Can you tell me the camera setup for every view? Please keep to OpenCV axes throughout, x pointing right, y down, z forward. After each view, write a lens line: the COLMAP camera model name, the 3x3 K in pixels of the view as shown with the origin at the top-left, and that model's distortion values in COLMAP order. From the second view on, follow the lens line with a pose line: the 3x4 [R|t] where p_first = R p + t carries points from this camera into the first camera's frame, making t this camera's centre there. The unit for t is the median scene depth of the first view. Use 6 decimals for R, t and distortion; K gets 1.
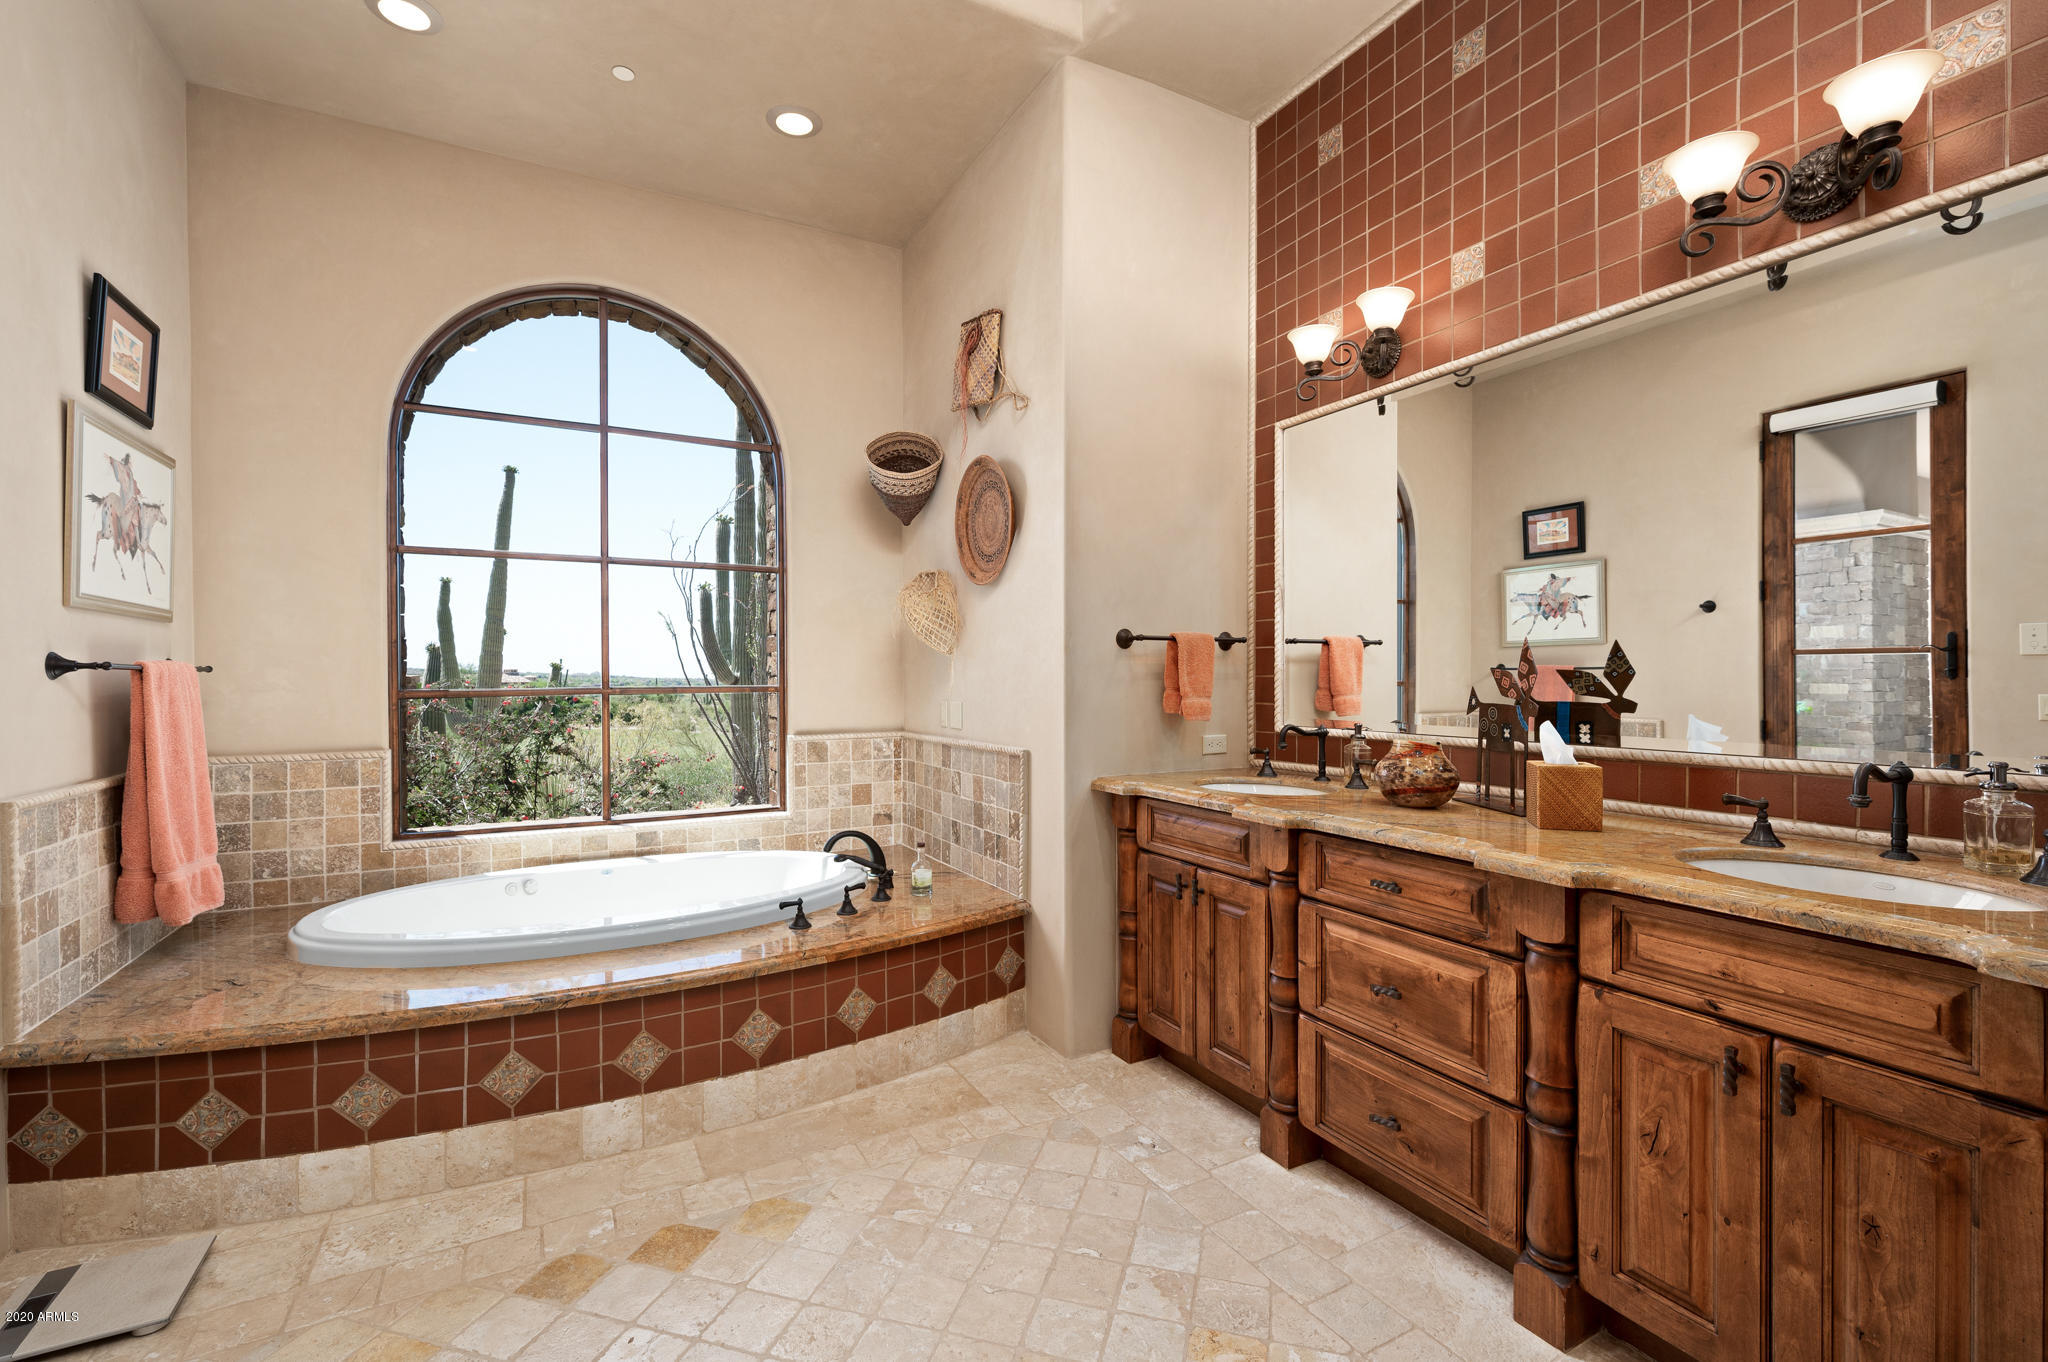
lens RADIAL K [[899.5, 0, 1024.0], [0, 899.5, 681.0], [0, 0, 1]] dist [0.000825, 0.000461]
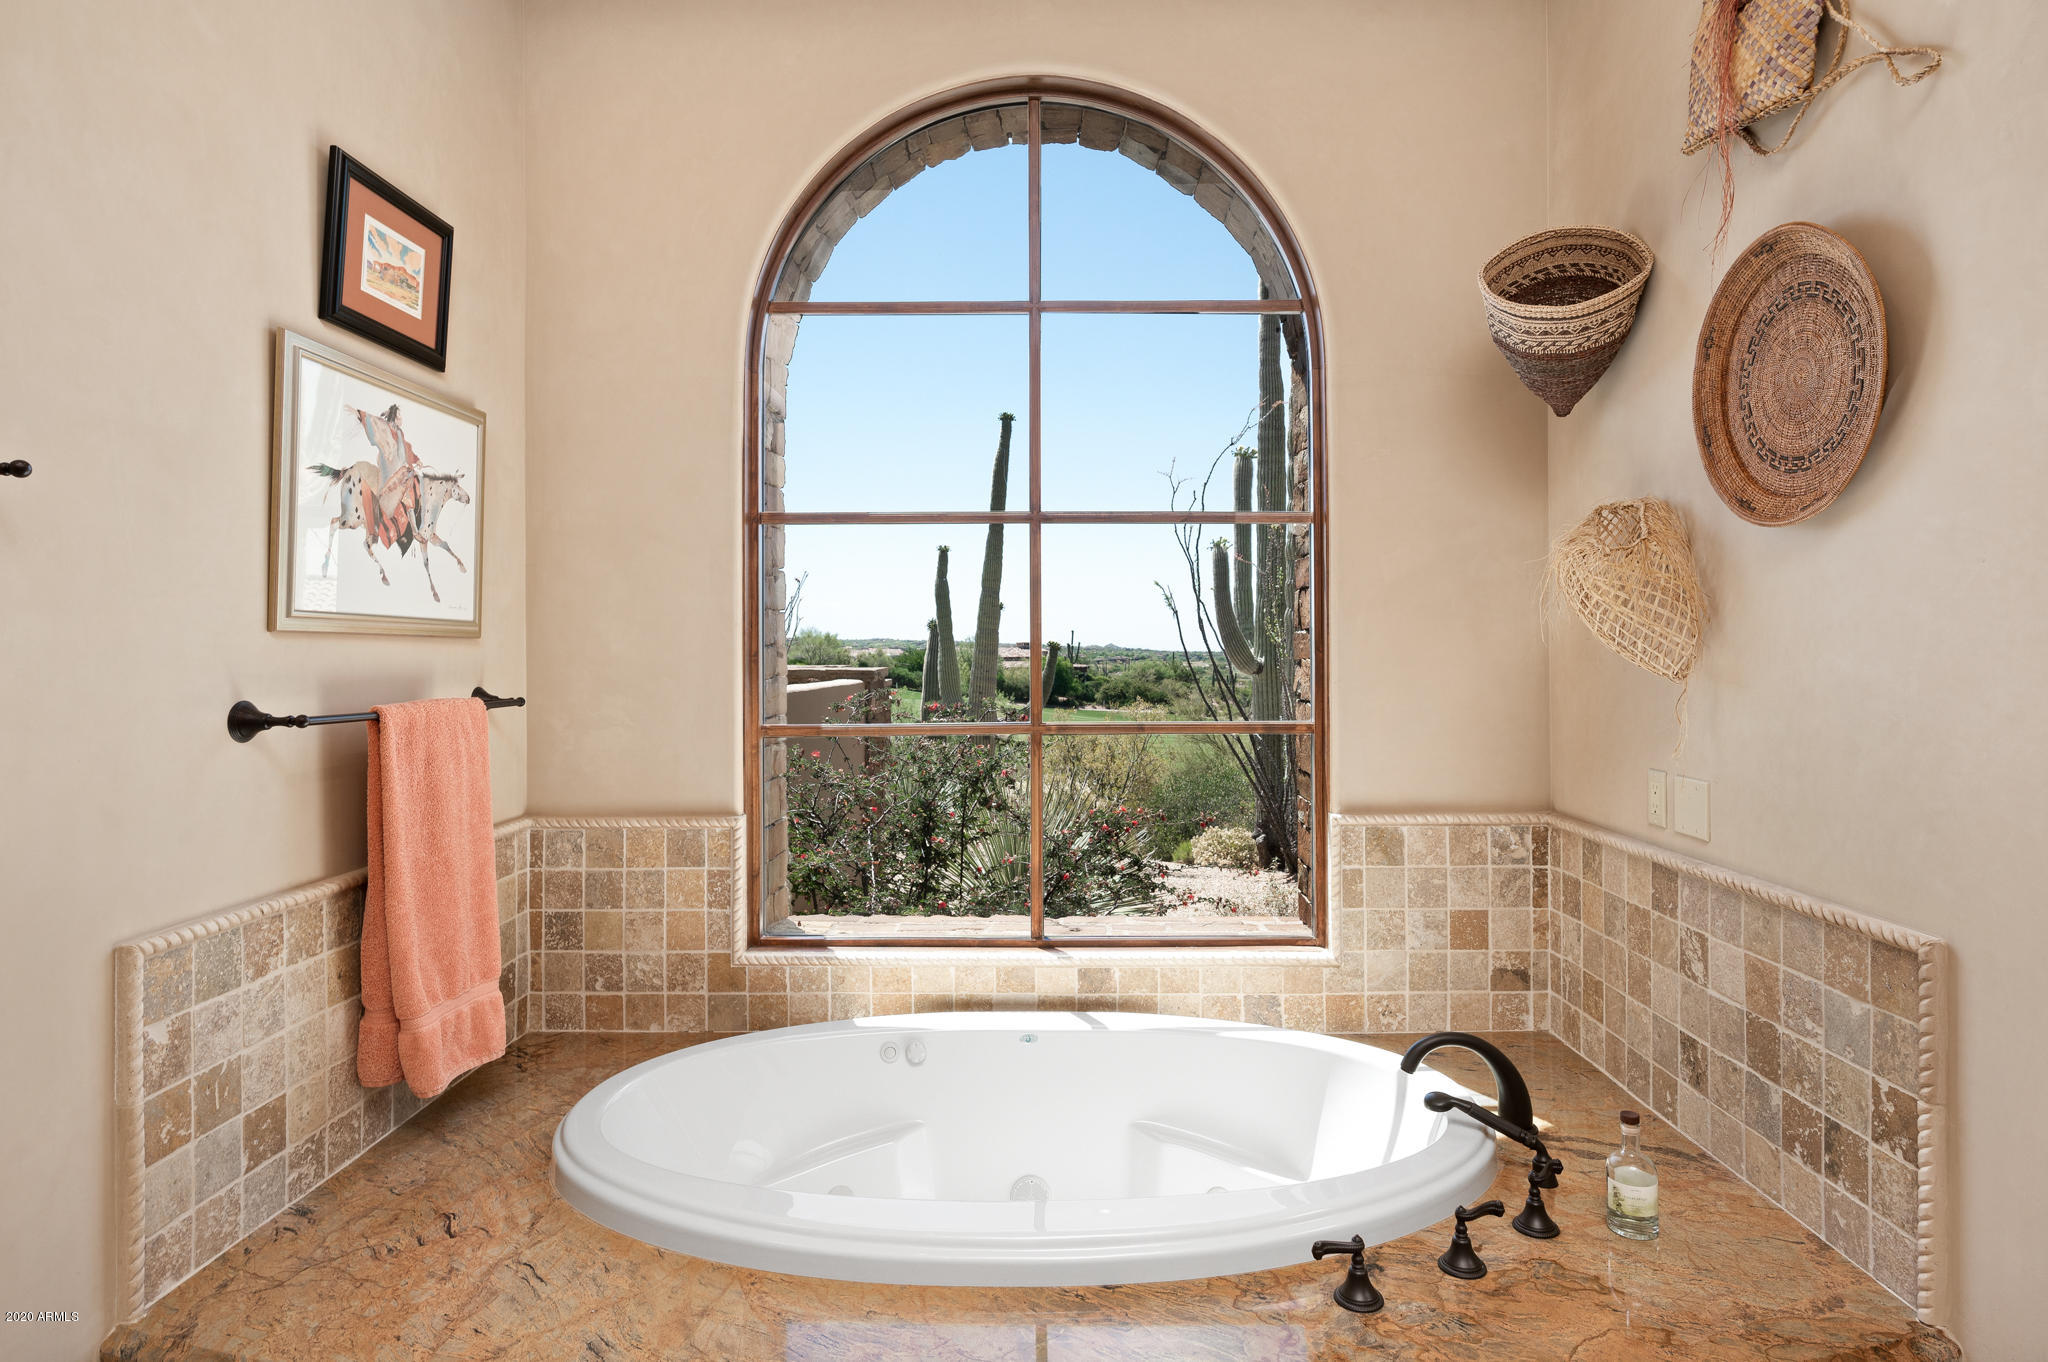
lens RADIAL K [[1180.6, 0, 1029.5], [0, 1180.6, 646.4], [0, 0, 1]] dist [0.002590, 0.000943]
pose [[0.874776, -0.003187, -0.484517, -0.087753], [-0.002388, 0.999938, -0.010888, -0.042488], [0.484521, 0.010682, 0.874714, 0.333865]]
